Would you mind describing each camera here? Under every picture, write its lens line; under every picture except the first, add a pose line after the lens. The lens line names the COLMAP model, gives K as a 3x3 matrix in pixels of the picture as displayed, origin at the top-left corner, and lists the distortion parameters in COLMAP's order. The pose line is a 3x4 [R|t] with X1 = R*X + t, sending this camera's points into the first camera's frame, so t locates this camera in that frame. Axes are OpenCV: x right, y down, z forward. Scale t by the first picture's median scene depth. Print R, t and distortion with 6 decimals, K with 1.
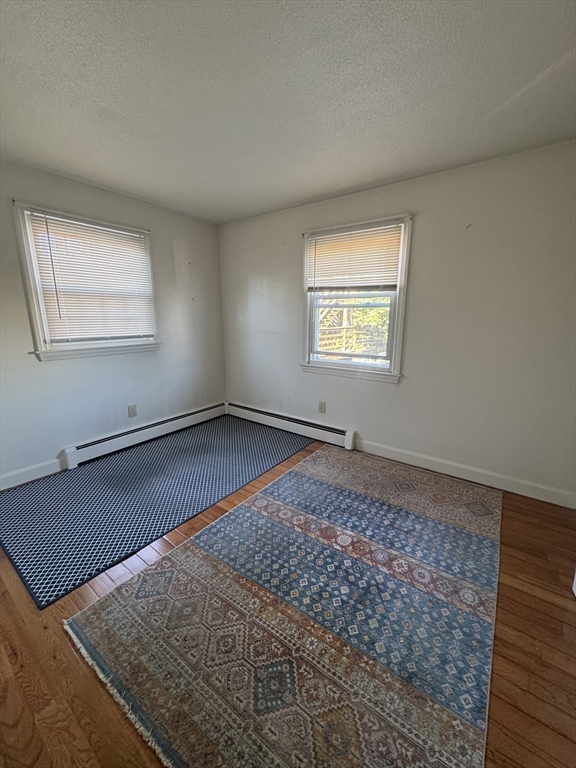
lens RADIAL K [[306.5, 0, 288.0], [0, 306.5, 384.0], [0, 0, 1]] dist [-0.000434, -0.000206]
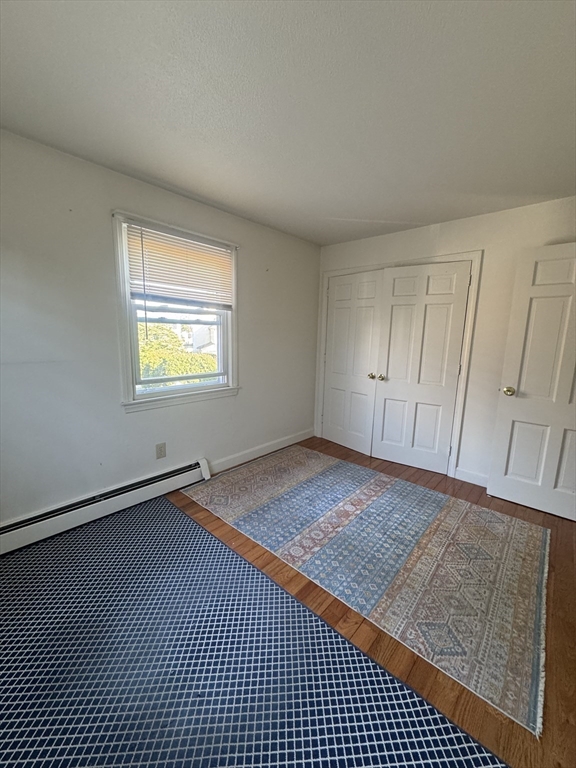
lens RADIAL K [[306.5, 0, 288.0], [0, 306.5, 384.0], [0, 0, 1]] dist [-0.000434, -0.000206]
pose [[0.101896, -0.162966, 0.981356, -0.810998], [0.196199, 0.970406, 0.140776, -0.183517], [-0.975255, 0.178197, 0.130854, 0.779659]]
